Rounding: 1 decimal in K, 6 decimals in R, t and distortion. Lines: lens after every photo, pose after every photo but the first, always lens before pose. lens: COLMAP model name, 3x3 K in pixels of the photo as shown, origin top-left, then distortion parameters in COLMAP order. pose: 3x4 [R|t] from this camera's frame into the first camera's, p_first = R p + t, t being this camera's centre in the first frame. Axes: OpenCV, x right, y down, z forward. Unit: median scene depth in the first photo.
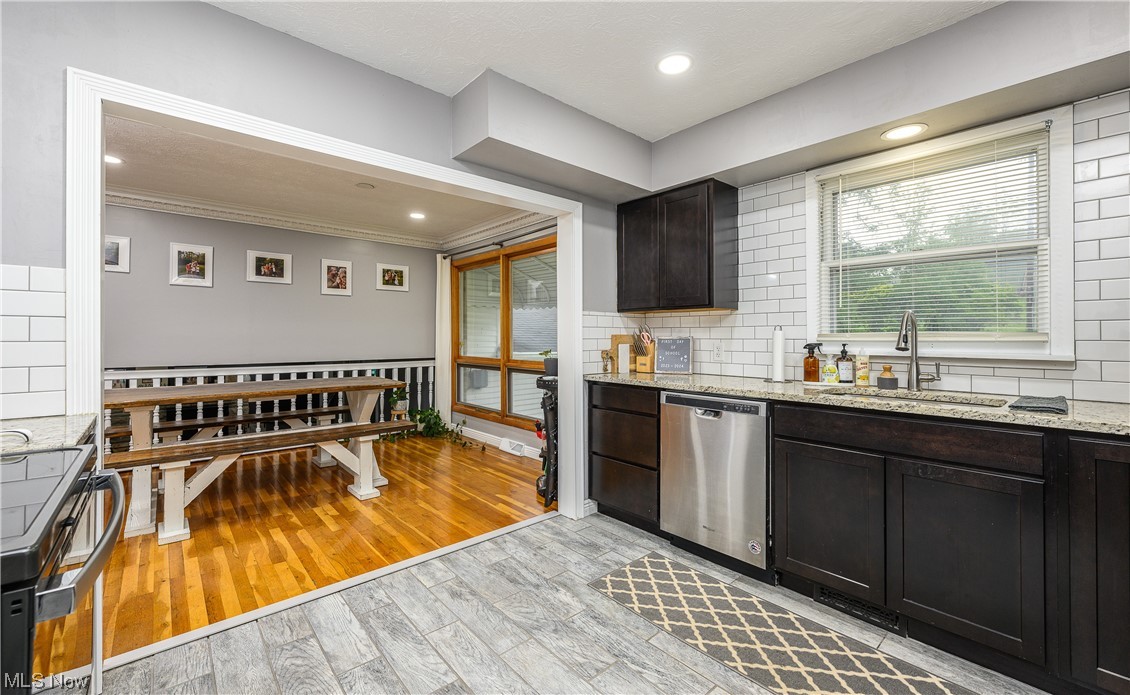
lens RADIAL K [[462.1, 0, 582.0], [0, 462.1, 334.2], [0, 0, 1]] dist [-0.001334, -0.000046]
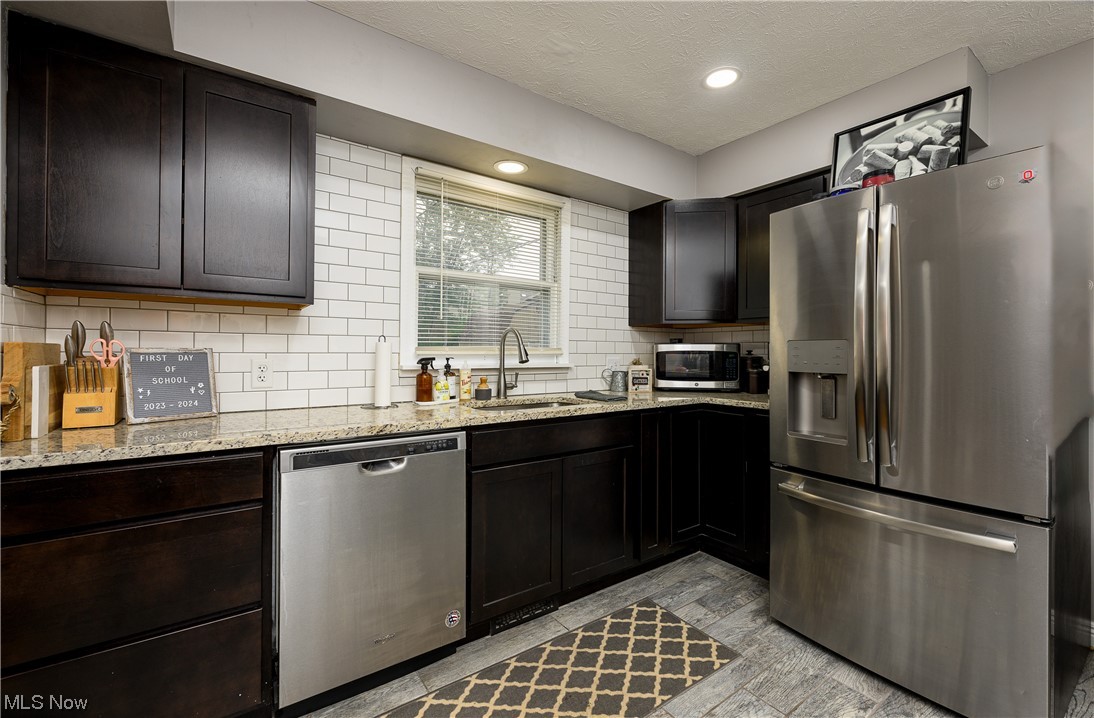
lens RADIAL K [[455.1, 0, 549.0], [0, 455.1, 351.0], [0, 0, 1]] dist [-0.002305, -0.000267]
pose [[0.121986, 0.002541, 0.992529, -0.342926], [-0.010190, 0.999947, -0.001307, 0.006196], [-0.992479, -0.009954, 0.122006, 0.689510]]
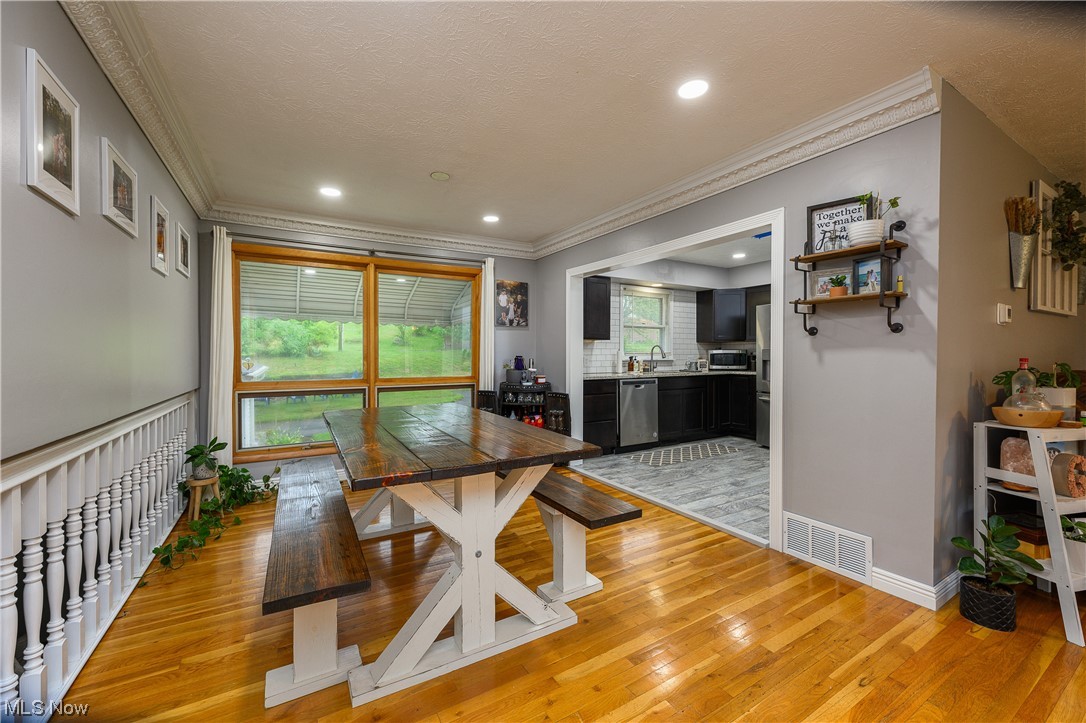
lens RADIAL K [[423.3, 0, 539.9], [0, 423.3, 356.8], [0, 0, 1]] dist [0.000734, 0.000045]
pose [[0.204642, -0.009319, 0.978792, -1.921674], [-0.004491, 0.999935, 0.010460, 0.001231], [-0.978827, -0.006536, 0.204587, 1.055029]]
